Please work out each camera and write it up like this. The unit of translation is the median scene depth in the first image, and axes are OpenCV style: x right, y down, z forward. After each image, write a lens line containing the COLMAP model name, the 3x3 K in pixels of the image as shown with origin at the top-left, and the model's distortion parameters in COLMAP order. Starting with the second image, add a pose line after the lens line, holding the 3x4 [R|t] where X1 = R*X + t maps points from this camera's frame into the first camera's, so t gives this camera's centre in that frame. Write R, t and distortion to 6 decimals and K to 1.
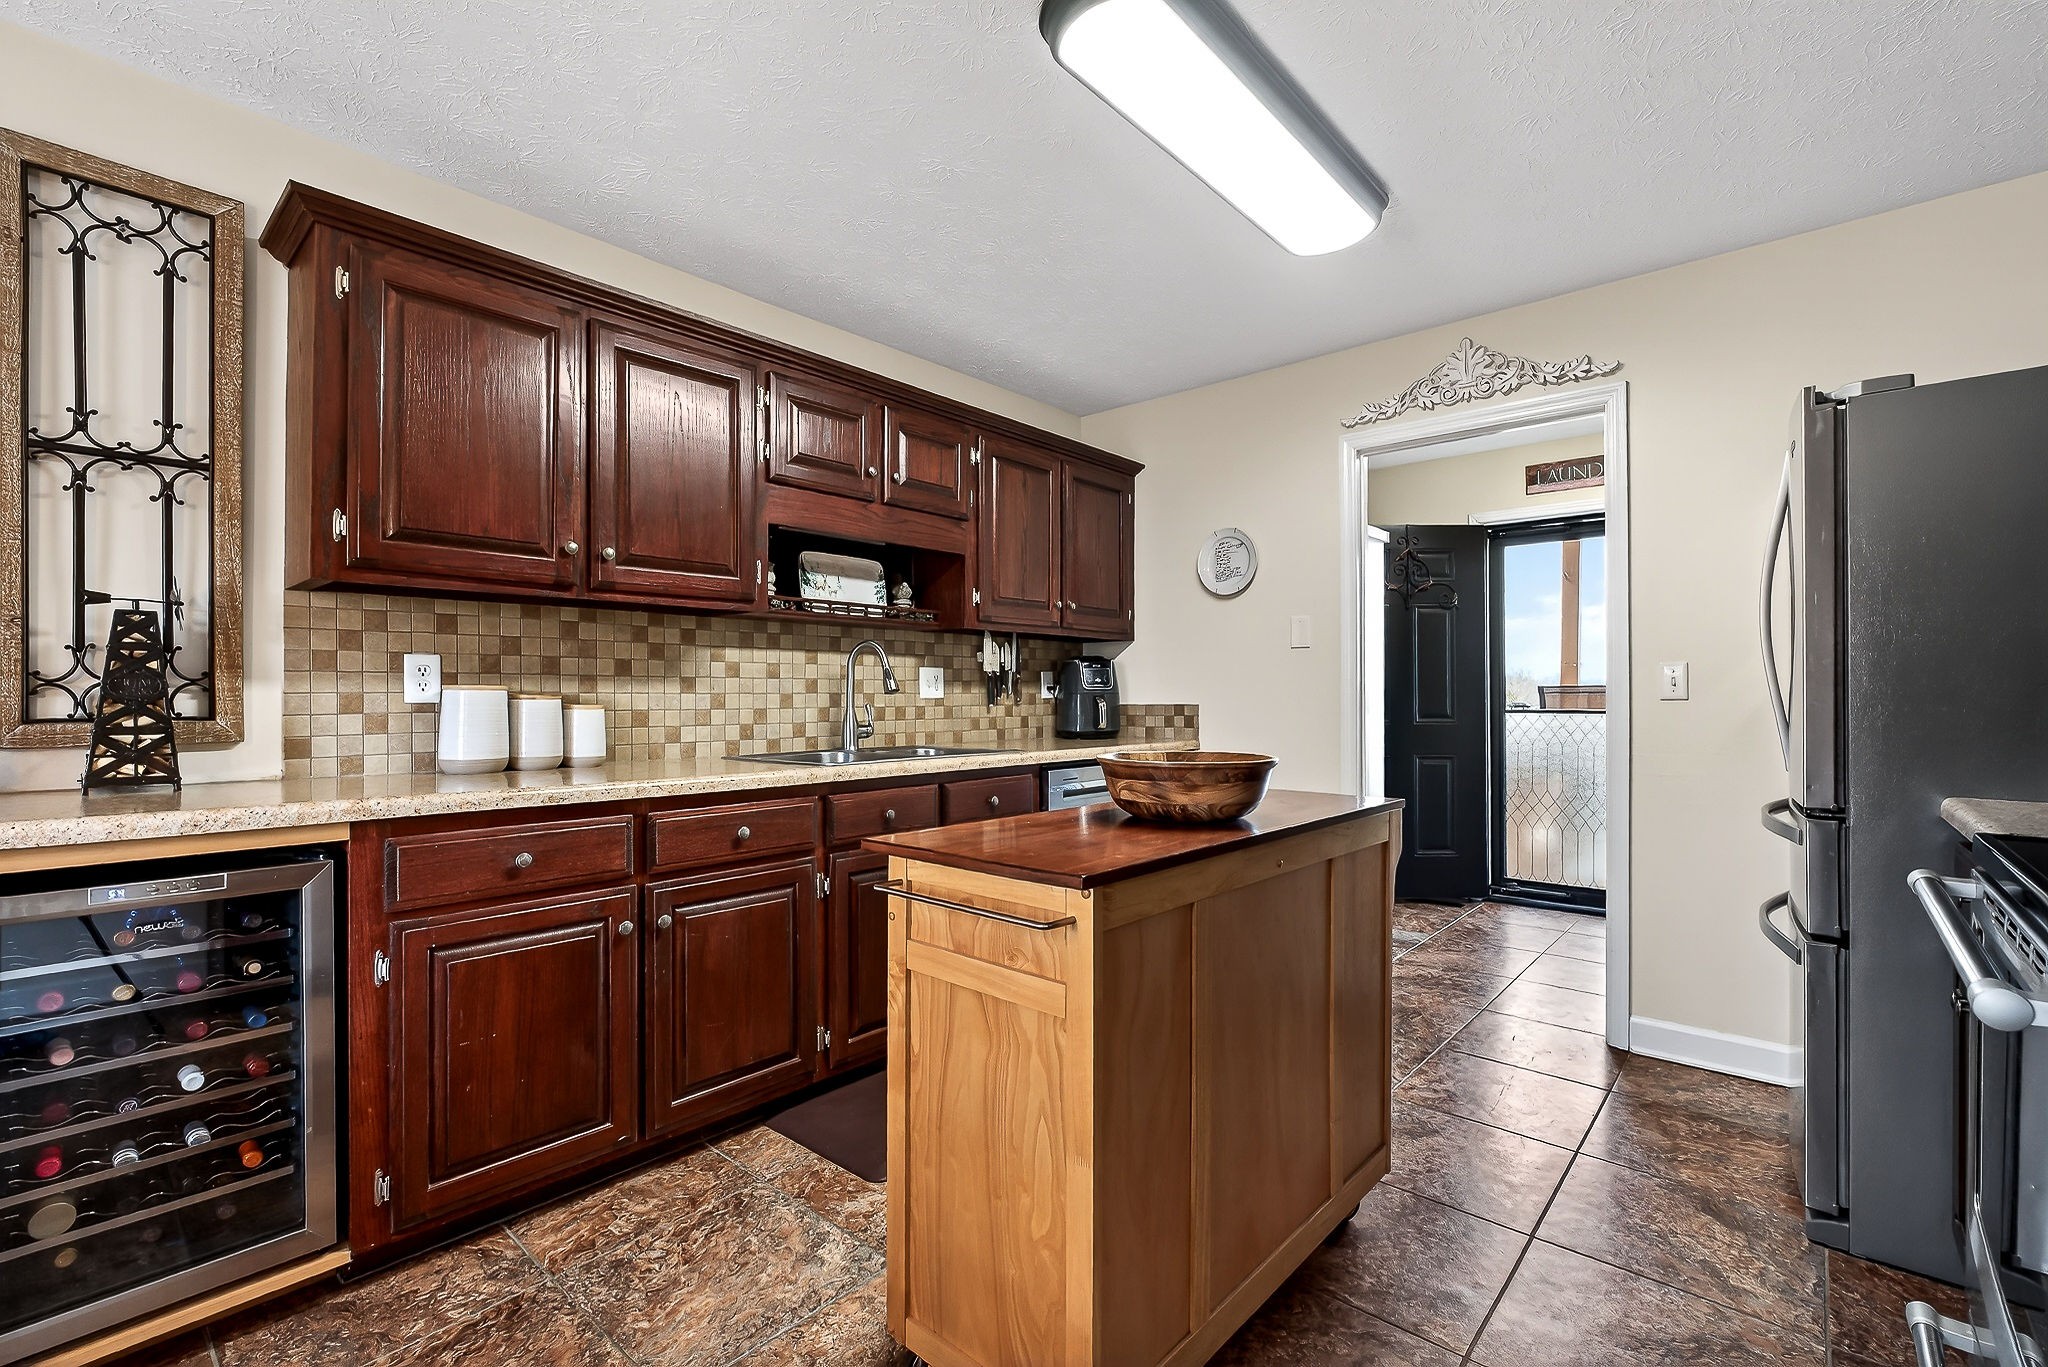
lens RADIAL K [[895.9, 0, 1039.9], [0, 895.9, 693.5], [0, 0, 1]] dist [-0.012567, 0.003256]
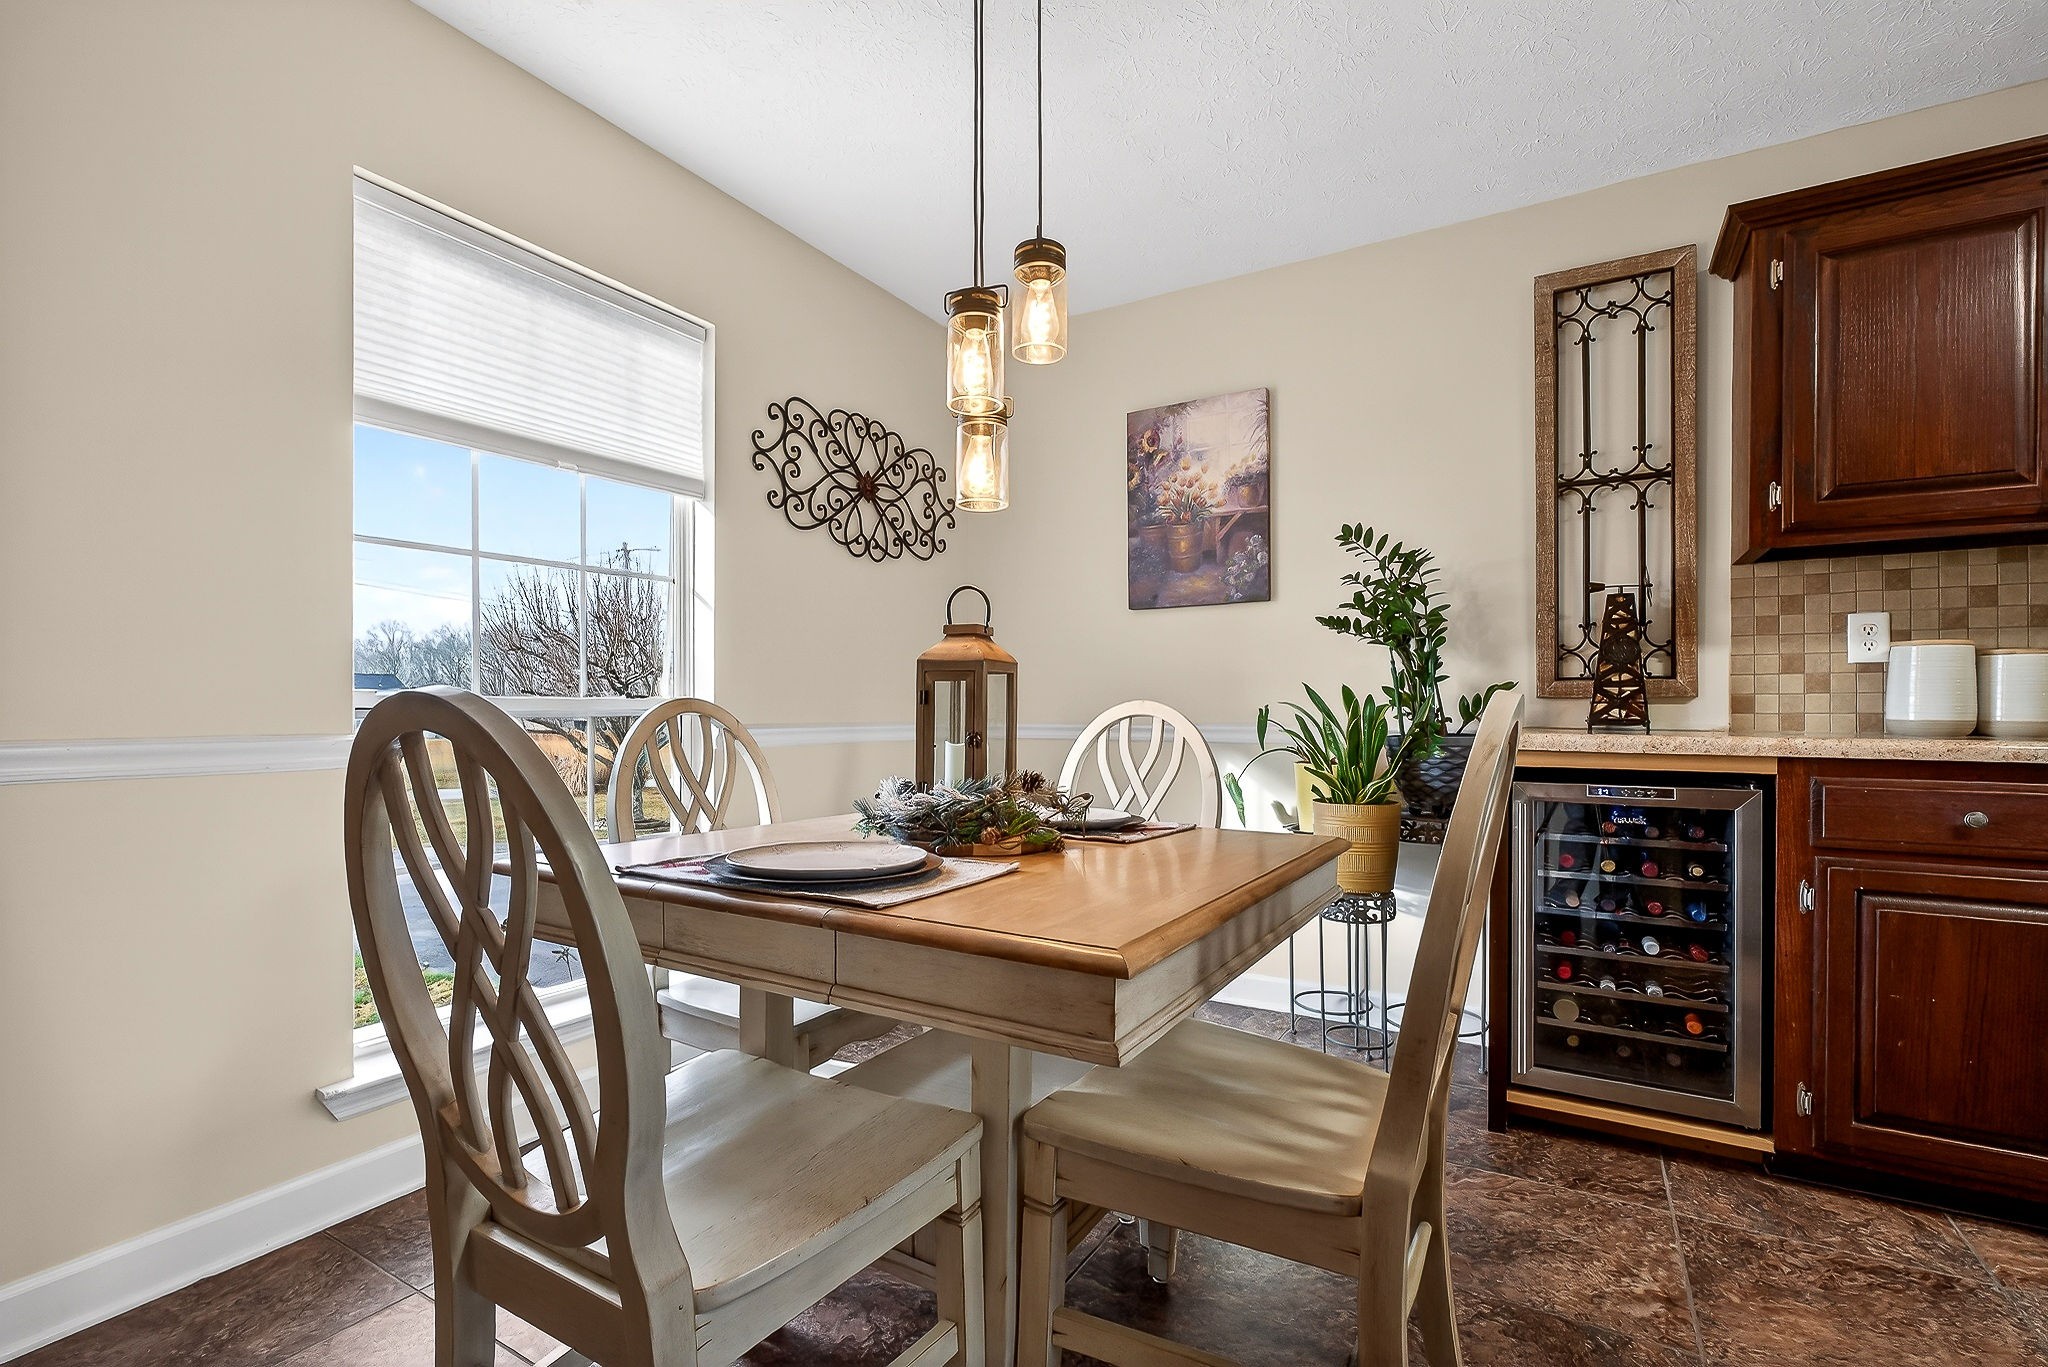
lens RADIAL K [[895.9, 0, 1028.0], [0, 895.9, 696.5], [0, 0, 1]] dist [-0.012567, 0.003256]
pose [[0.171875, -0.000706, -0.985119, 0.131912], [-0.001575, 0.999998, -0.000992, 0.060207], [0.985118, 0.001722, 0.171873, -0.093050]]
